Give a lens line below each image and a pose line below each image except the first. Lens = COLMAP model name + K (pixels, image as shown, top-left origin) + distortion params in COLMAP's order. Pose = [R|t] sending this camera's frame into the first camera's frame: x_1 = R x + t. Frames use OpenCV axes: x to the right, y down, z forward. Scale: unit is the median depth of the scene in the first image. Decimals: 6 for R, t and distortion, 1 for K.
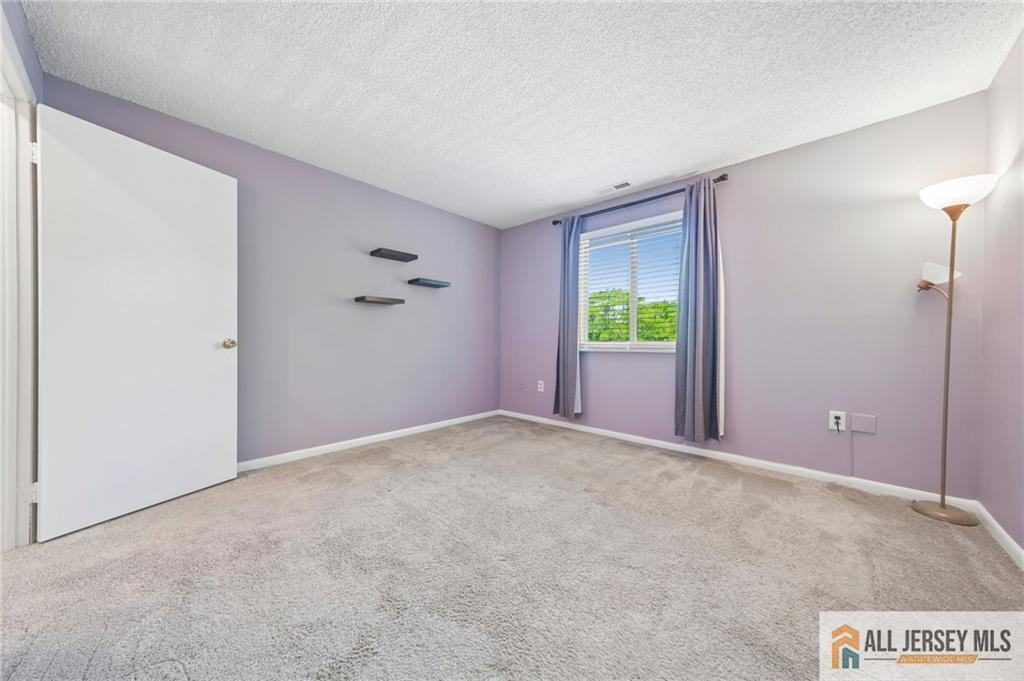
lens RADIAL K [[352.8, 0, 509.3], [0, 352.8, 340.8], [0, 0, 1]] dist [0.003109, 0.000376]
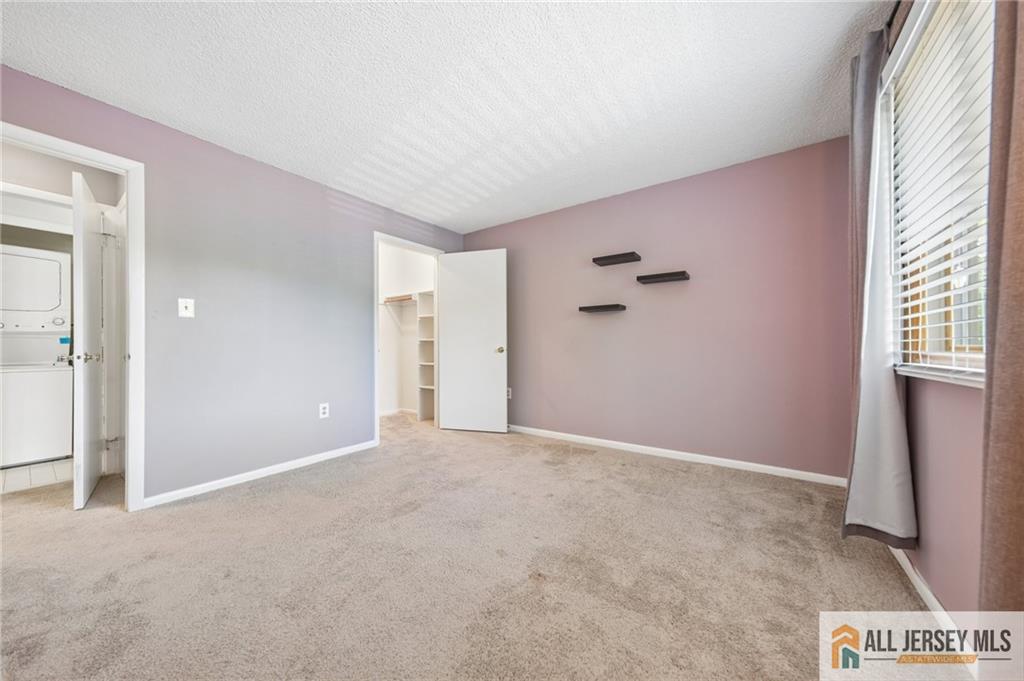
lens RADIAL K [[352.8, 0, 511.2], [0, 352.8, 345.7], [0, 0, 1]] dist [0.003109, 0.000376]
pose [[0.106849, -0.010614, -0.994219, 0.744228], [0.001247, 0.999944, -0.010541, 0.005947], [0.994274, -0.000114, 0.106856, 0.757848]]
